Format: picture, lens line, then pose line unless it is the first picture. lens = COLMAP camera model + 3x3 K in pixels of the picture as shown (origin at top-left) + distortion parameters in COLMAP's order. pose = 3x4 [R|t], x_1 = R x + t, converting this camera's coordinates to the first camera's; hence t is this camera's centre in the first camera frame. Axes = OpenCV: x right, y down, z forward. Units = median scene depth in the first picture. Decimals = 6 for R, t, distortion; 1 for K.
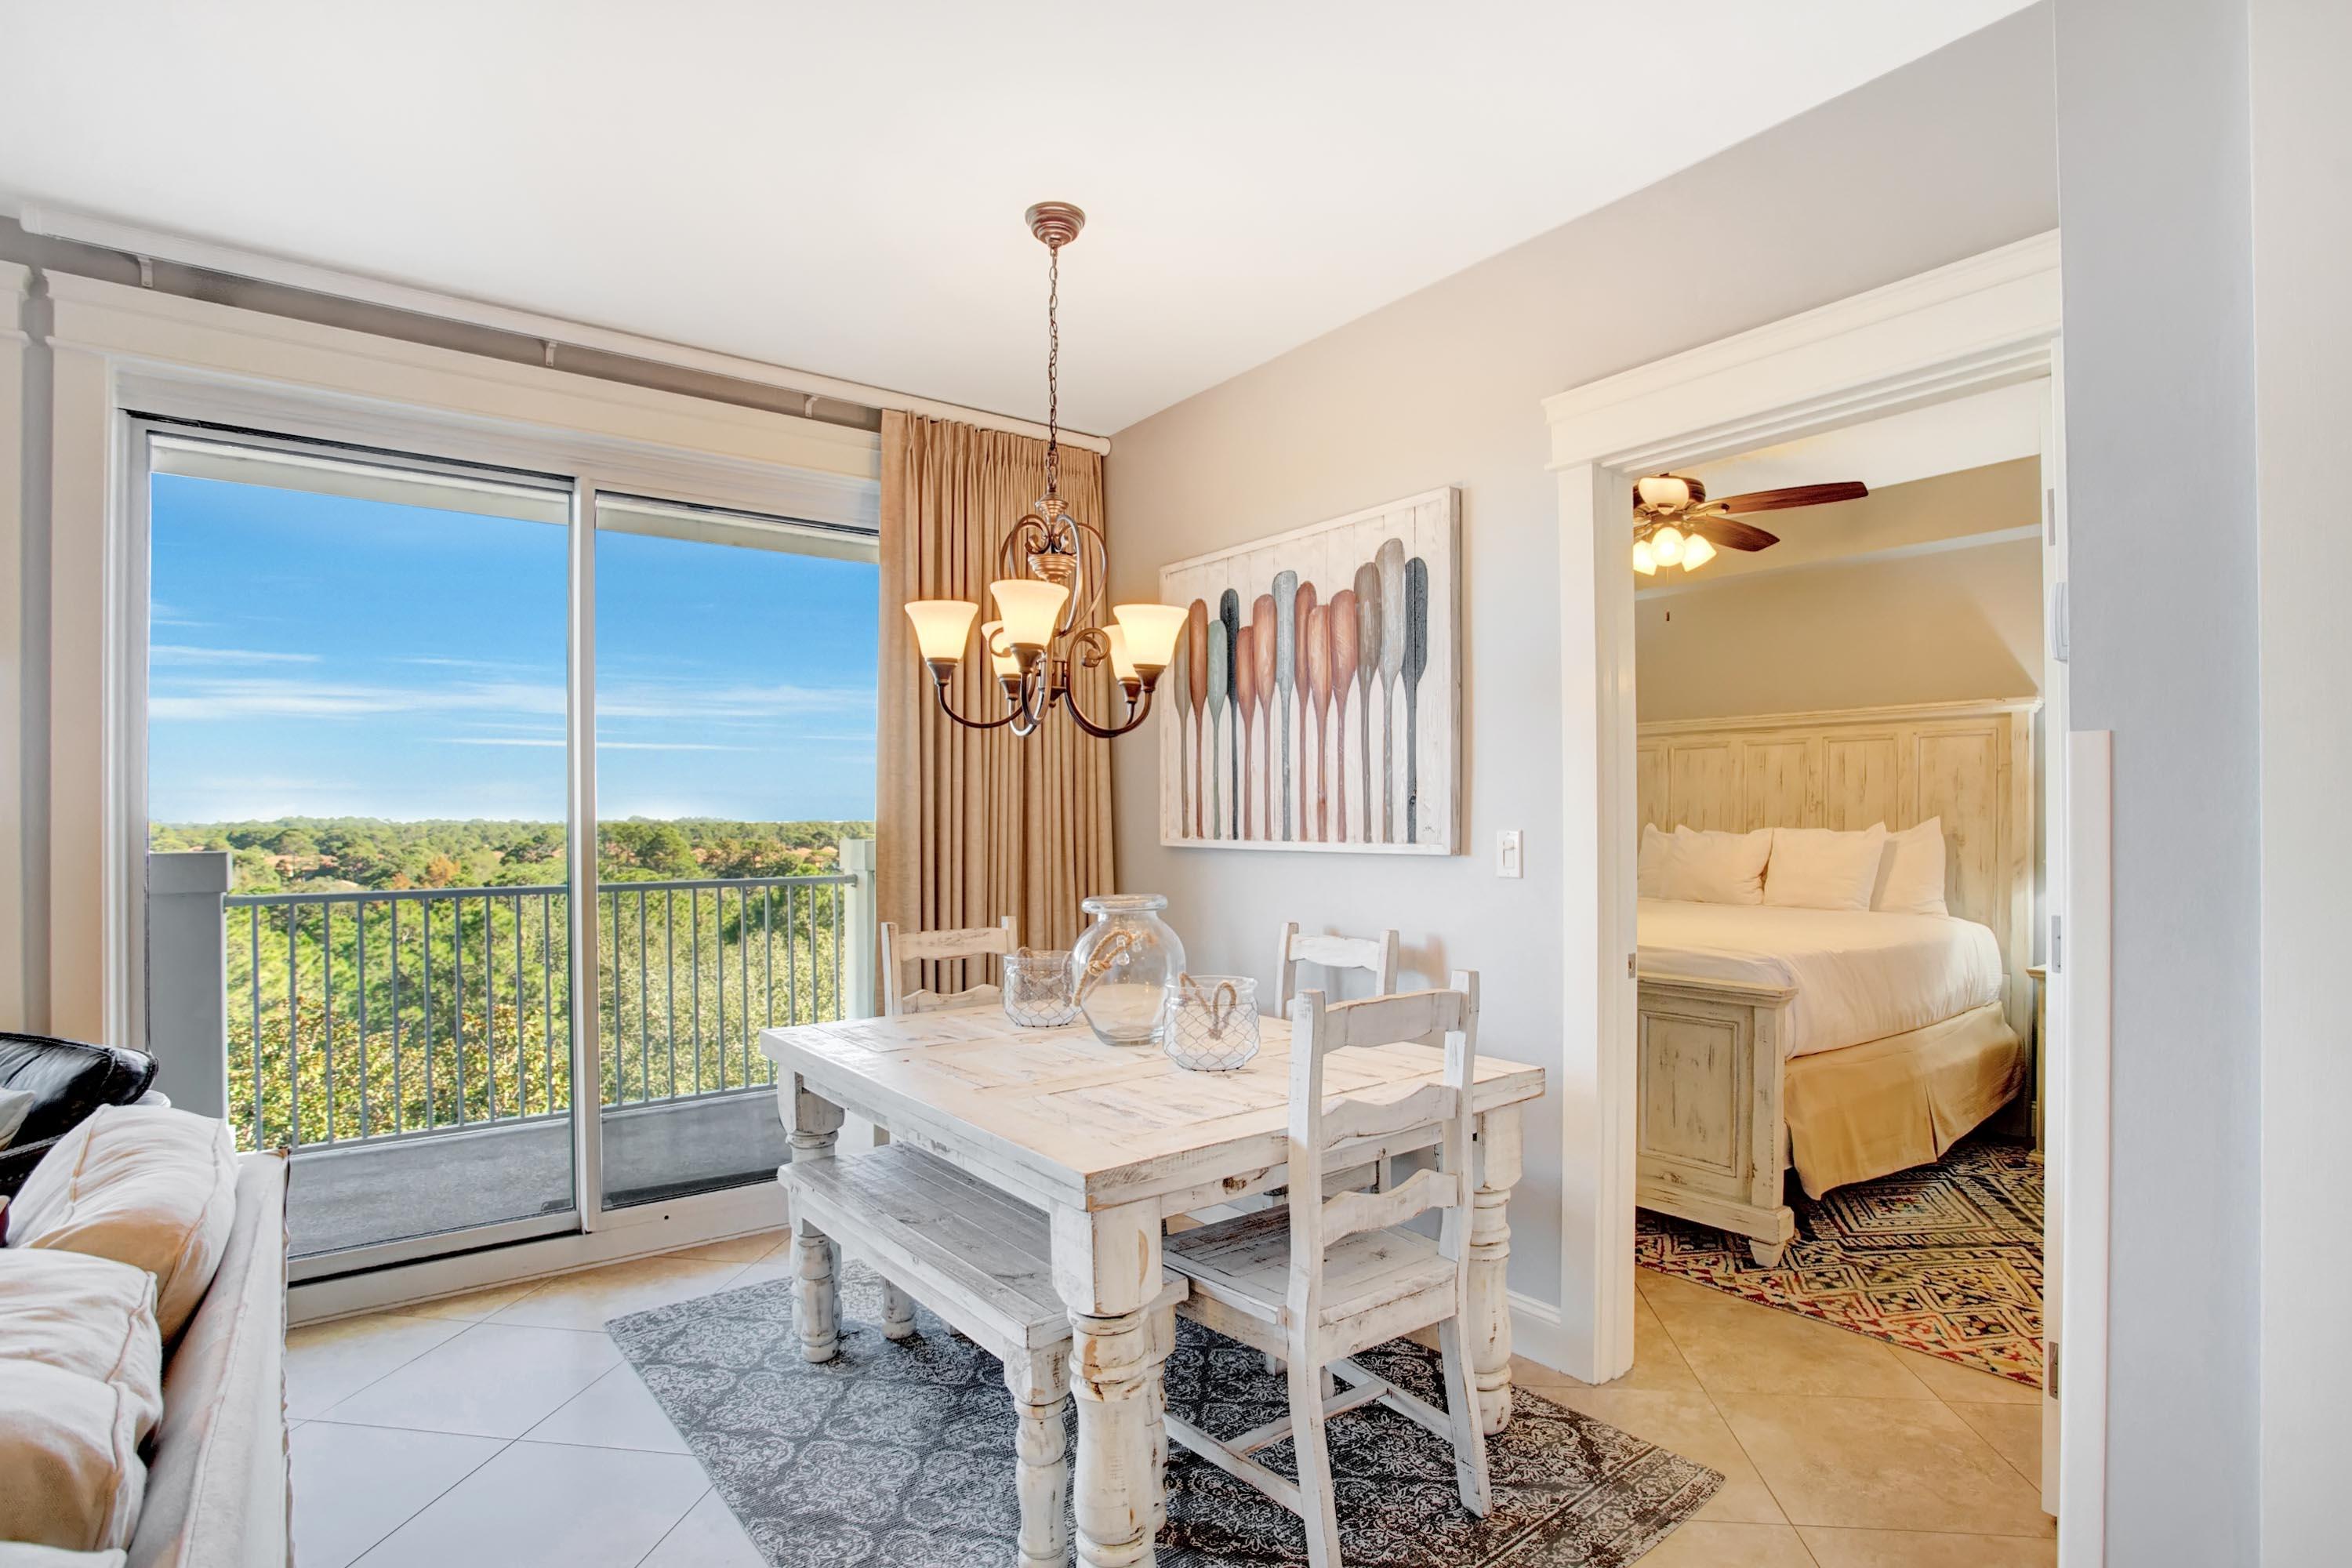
lens RADIAL K [[1148.6, 0, 1199.8], [0, 1148.6, 829.0], [0, 0, 1]] dist [-0.039073, 0.001540]
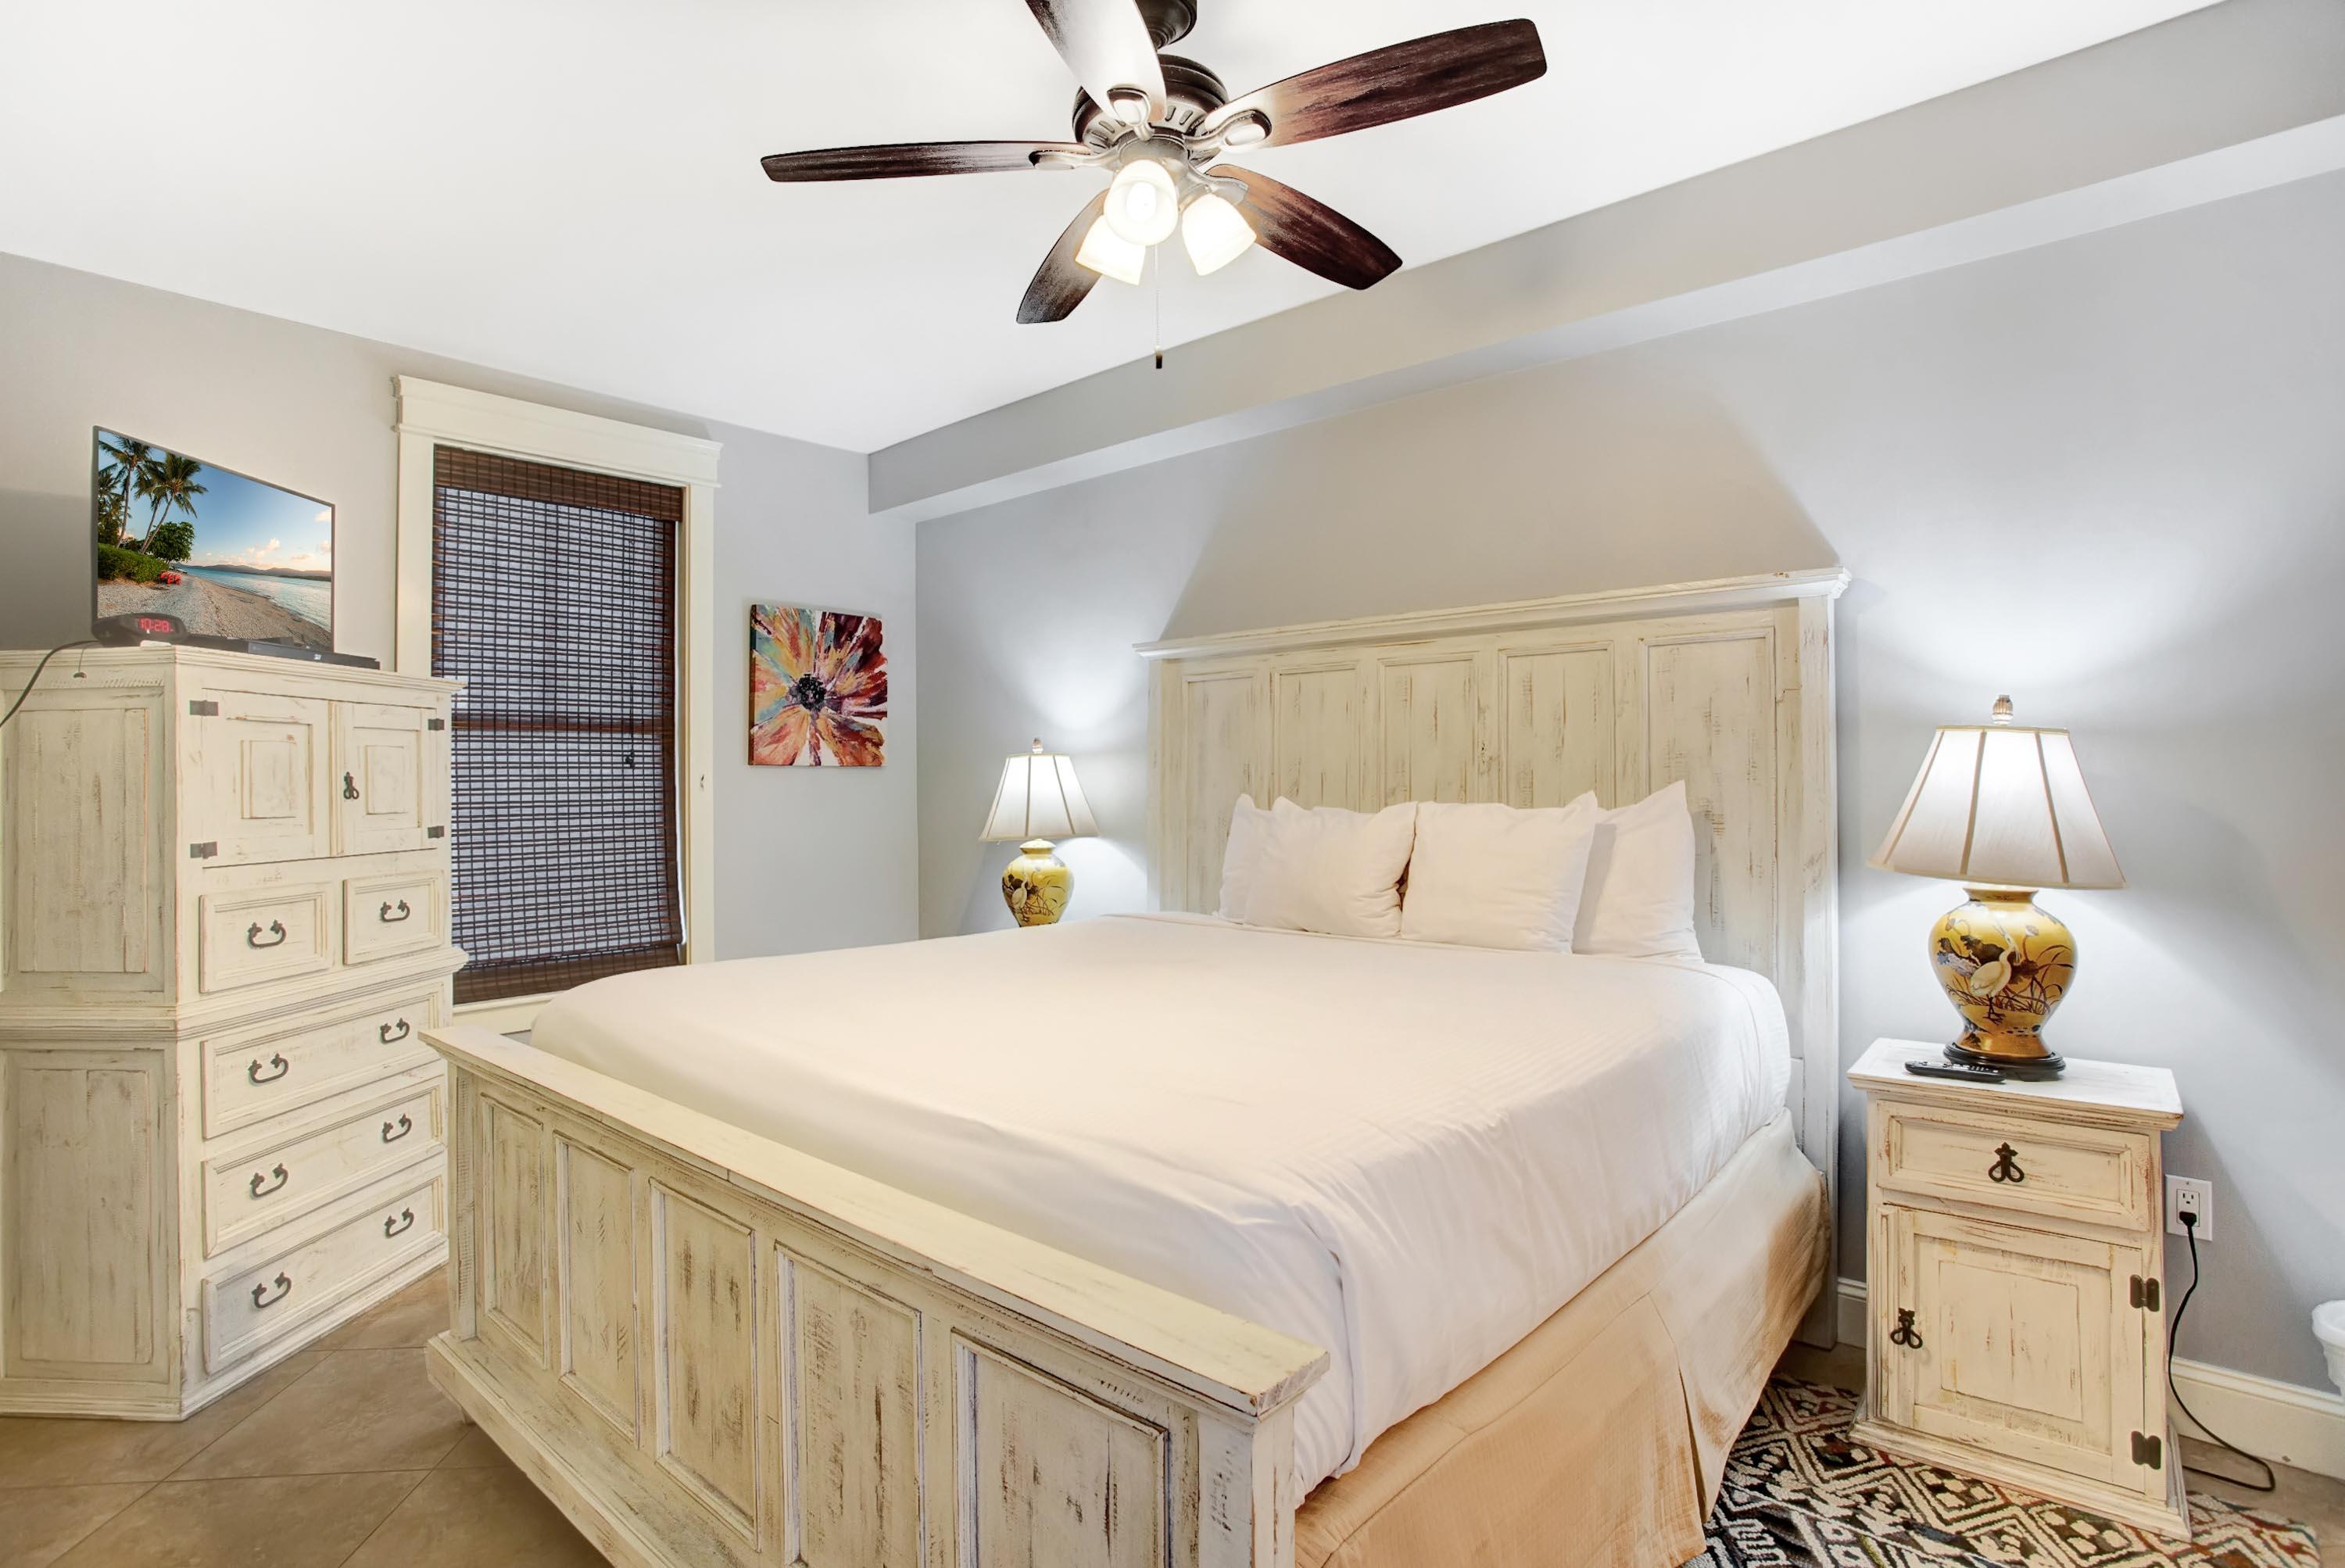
lens RADIAL K [[1158.4, 0, 1177.8], [0, 1158.4, 783.5], [0, 0, 1]] dist [-0.073875, 0.033506]
pose [[0.981545, -0.003613, 0.191196, 0.293026], [0.006407, 0.999882, -0.013996, -0.003270], [-0.191123, 0.014963, 0.981452, 0.481154]]
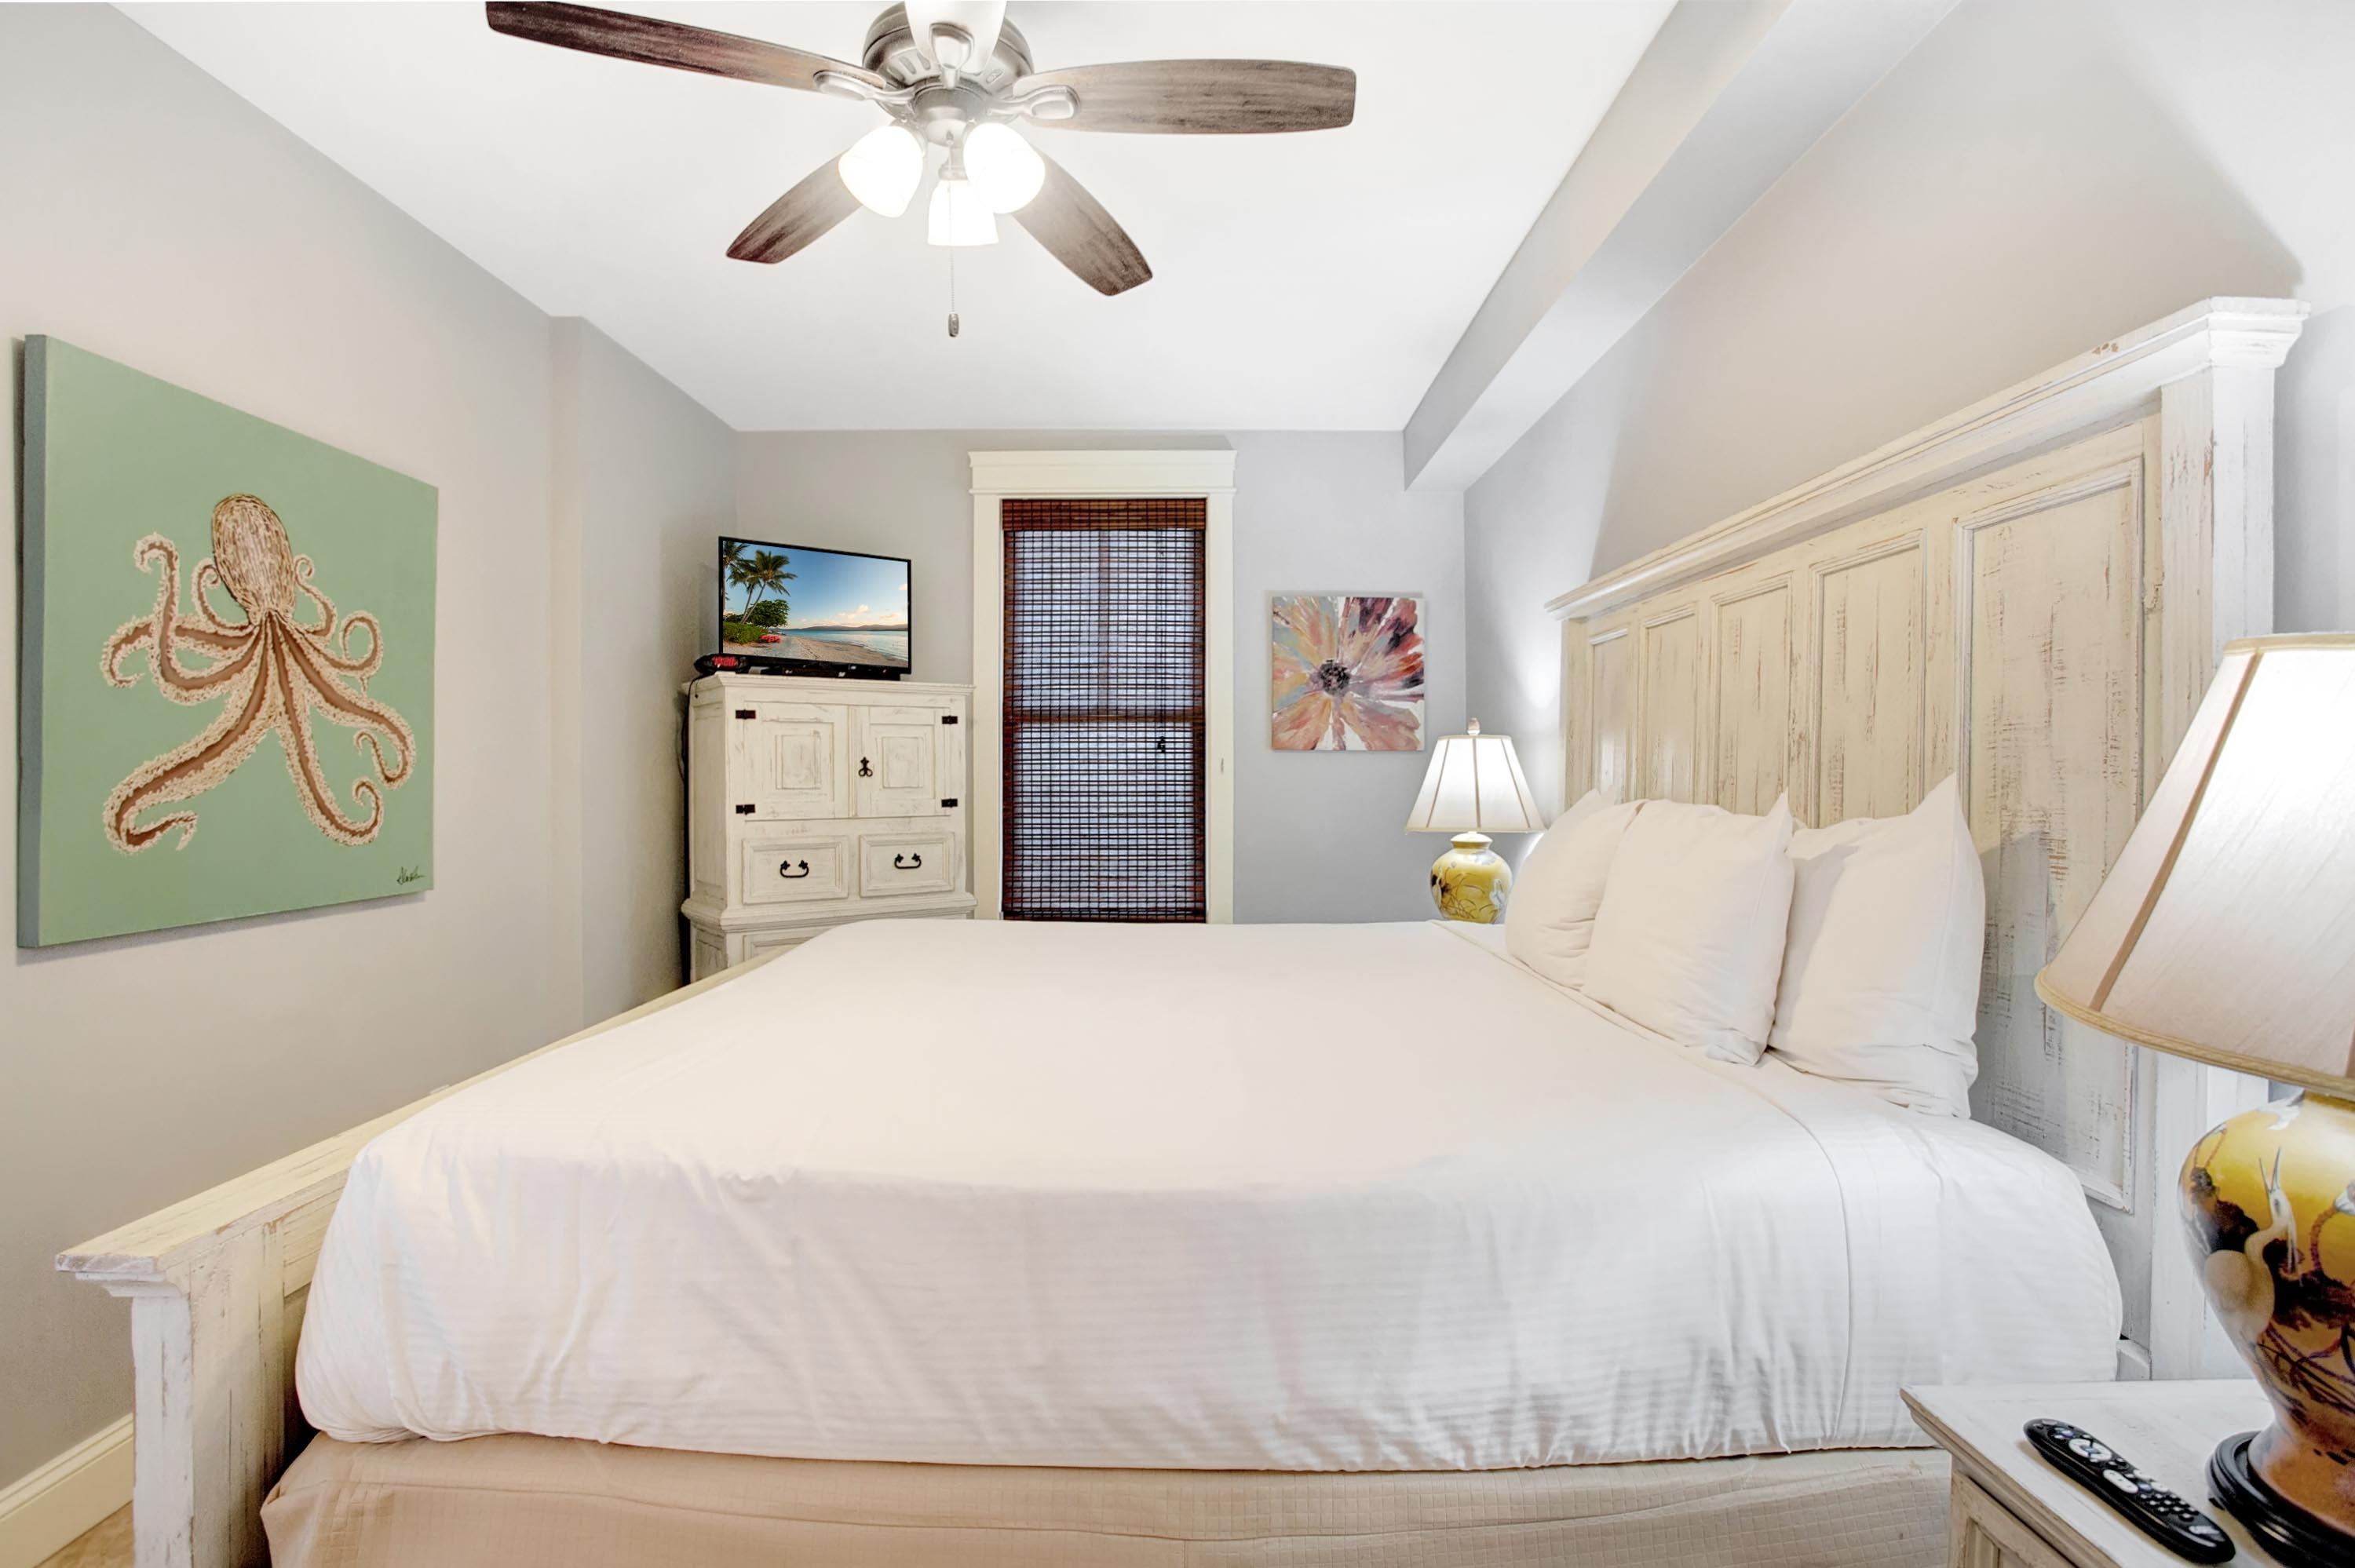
lens RADIAL K [[1163.2, 0, 1182.9], [0, 1163.2, 783.5], [0, 0, 1]] dist [-0.073875, 0.033506]
pose [[0.792496, 0.012425, -0.609750, 0.674521], [-0.013515, 0.999905, 0.002810, -0.006492], [0.609727, 0.006014, 0.792589, 0.625073]]
